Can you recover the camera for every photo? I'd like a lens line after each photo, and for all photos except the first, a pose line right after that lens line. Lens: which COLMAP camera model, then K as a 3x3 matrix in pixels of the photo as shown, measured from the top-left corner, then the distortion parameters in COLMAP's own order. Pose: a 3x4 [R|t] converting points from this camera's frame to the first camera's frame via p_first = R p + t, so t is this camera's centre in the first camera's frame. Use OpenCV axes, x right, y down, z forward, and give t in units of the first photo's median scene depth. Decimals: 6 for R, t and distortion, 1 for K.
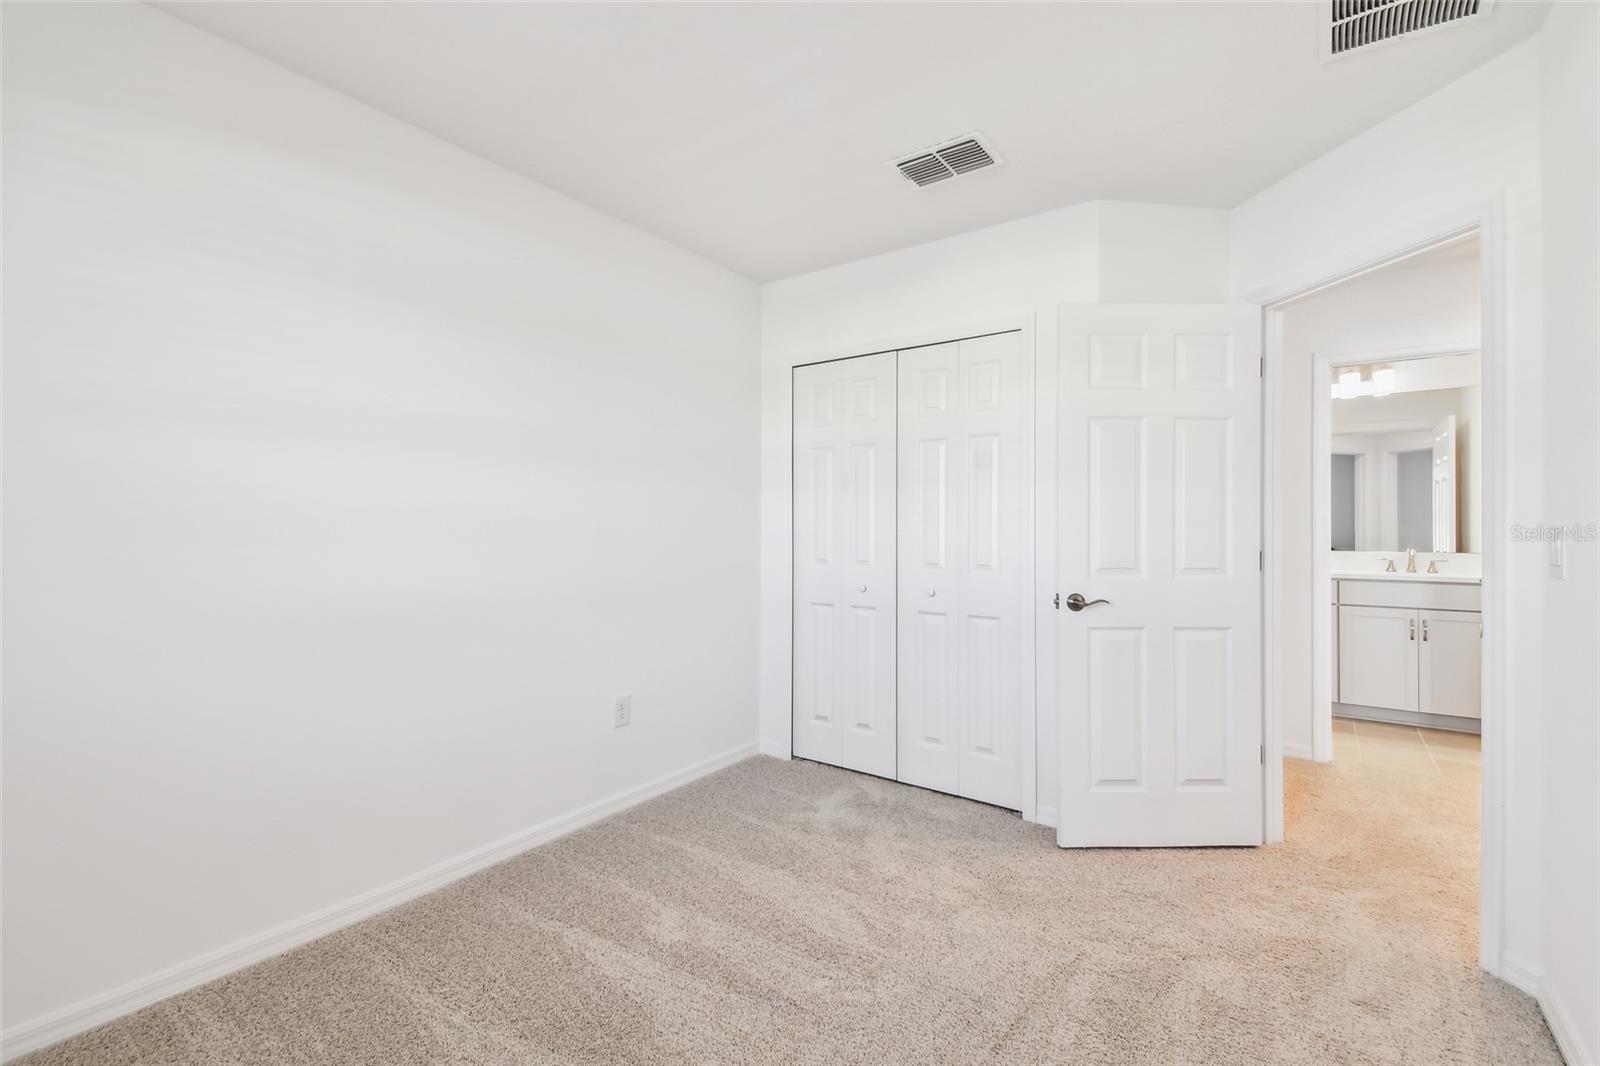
lens RADIAL K [[701.9, 0, 800.0], [0, 701.9, 533.0], [0, 0, 1]] dist [0.023248, -0.000266]
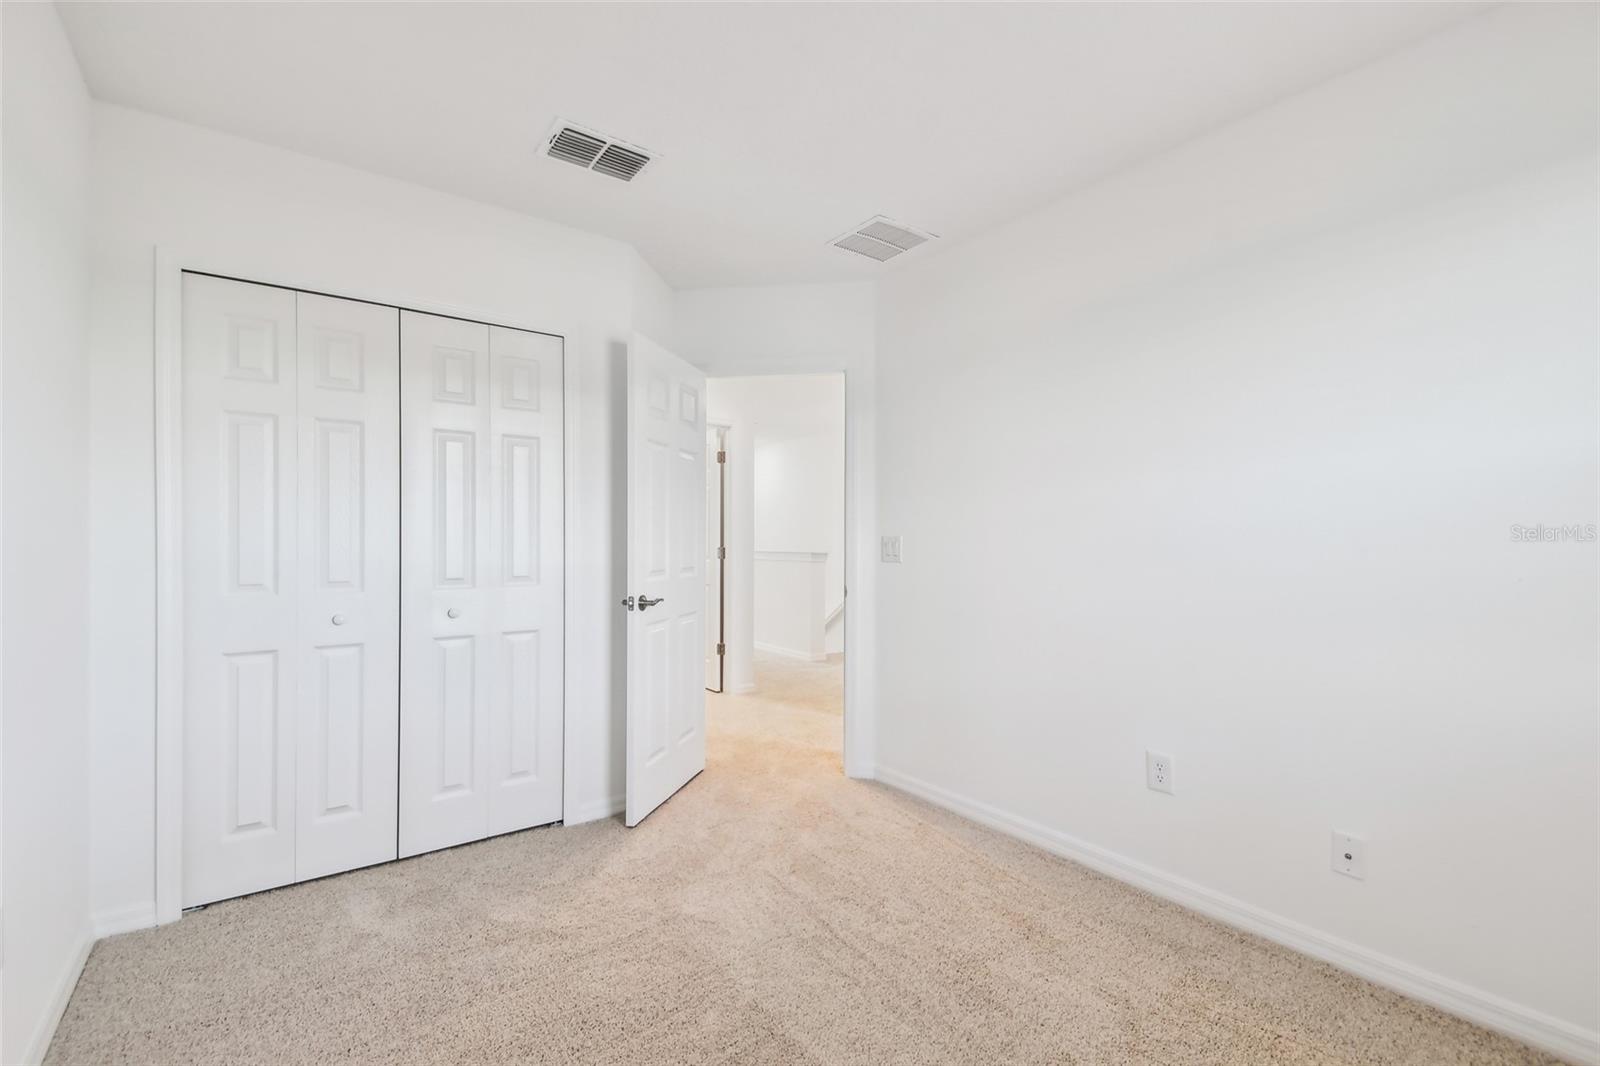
lens RADIAL K [[698.8, 0, 794.2], [0, 698.8, 543.4], [0, 0, 1]] dist [0.047458, -0.026291]
pose [[0.321671, -0.012157, 0.946773, -0.594649], [0.004213, 0.999926, 0.011408, -0.007572], [-0.946842, 0.000319, 0.321699, 0.423016]]
